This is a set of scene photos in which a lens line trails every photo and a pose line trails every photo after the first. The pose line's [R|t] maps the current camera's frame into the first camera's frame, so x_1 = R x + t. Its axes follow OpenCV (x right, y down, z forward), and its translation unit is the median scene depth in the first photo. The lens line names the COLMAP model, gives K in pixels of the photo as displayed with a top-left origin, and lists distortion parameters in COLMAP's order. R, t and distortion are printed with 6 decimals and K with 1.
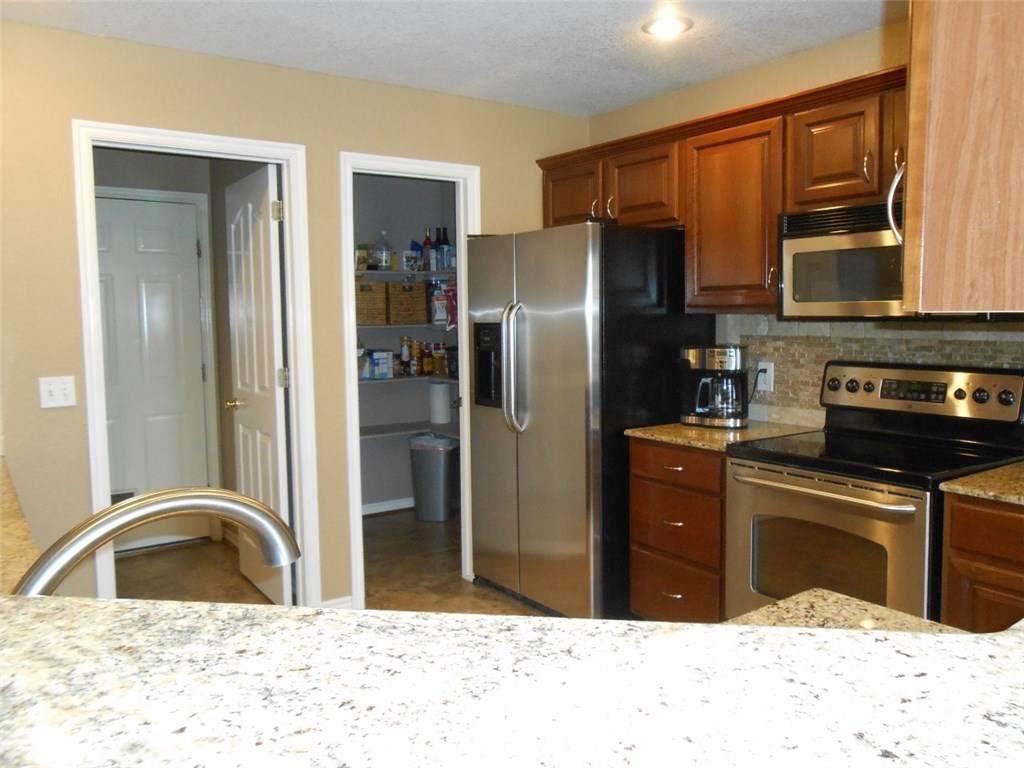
lens RADIAL K [[805.2, 0, 517.3], [0, 805.2, 383.8], [0, 0, 1]] dist [-0.023244, 0.032554]
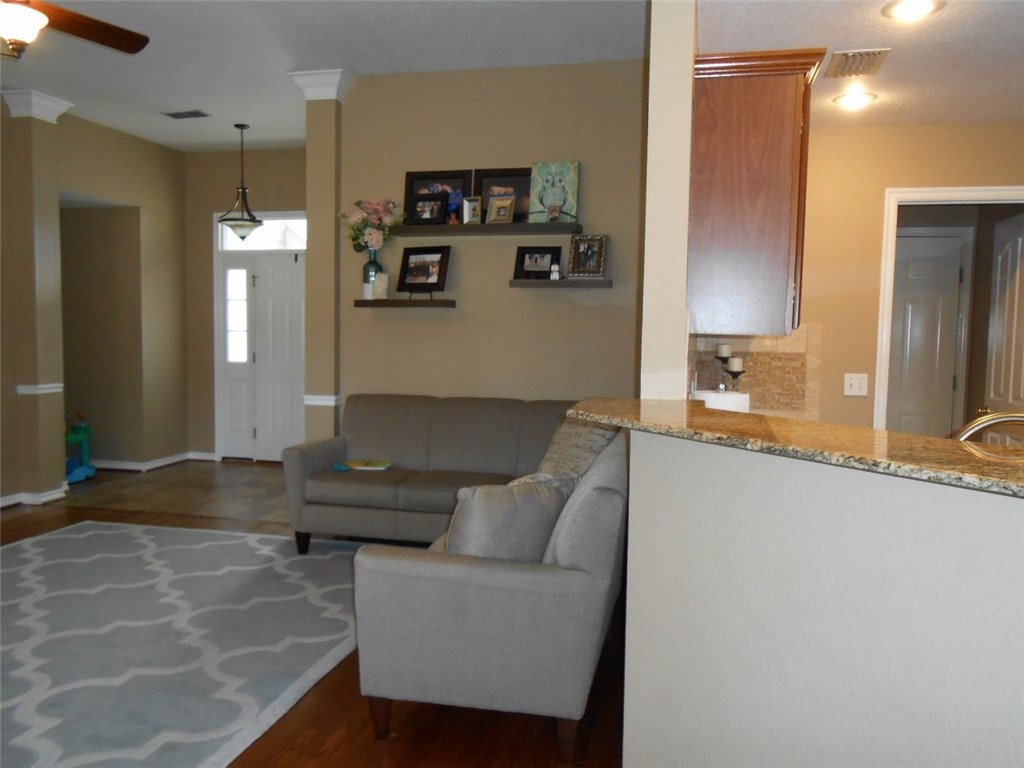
lens RADIAL K [[805.2, 0, 526.6], [0, 805.2, 374.3], [0, 0, 1]] dist [-0.023244, 0.032554]
pose [[0.670600, 0.068000, -0.738696, 0.066772], [-0.092208, 0.995708, 0.007951, 0.032121], [0.736066, 0.062782, 0.673992, -0.340755]]
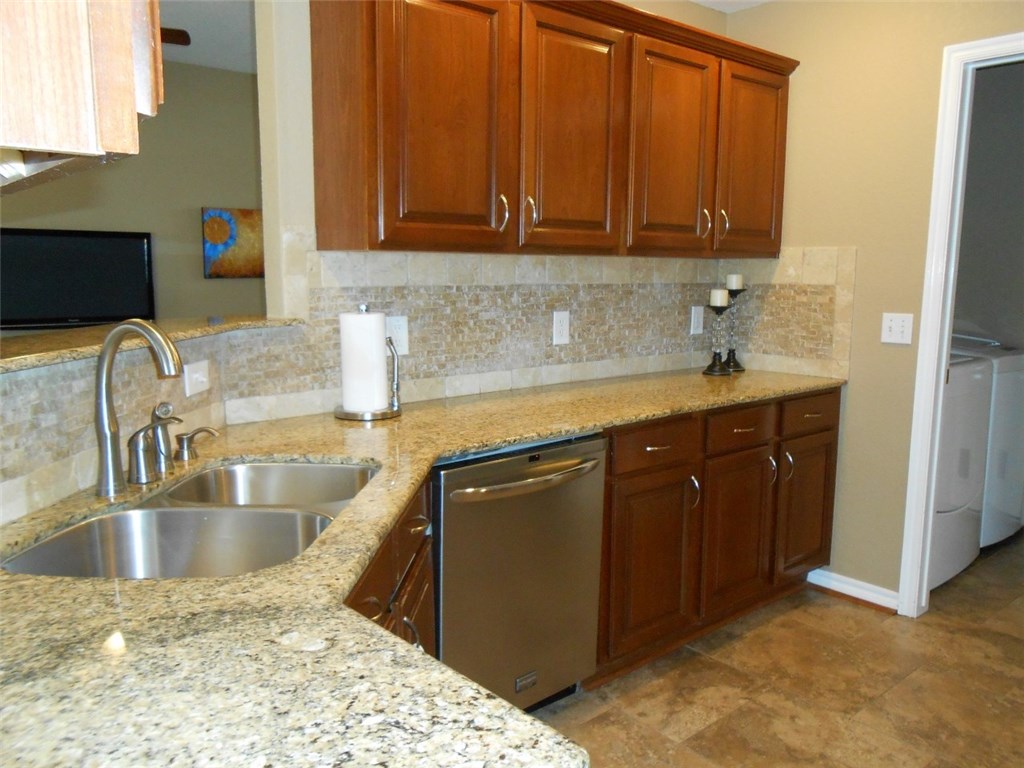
lens RADIAL K [[805.2, 0, 522.6], [0, 805.2, 376.7], [0, 0, 1]] dist [-0.023244, 0.032554]
pose [[0.103669, 0.145229, -0.983952, 0.372636], [-0.098594, 0.985910, 0.135130, -0.019272], [0.989713, 0.083003, 0.116527, 0.394777]]
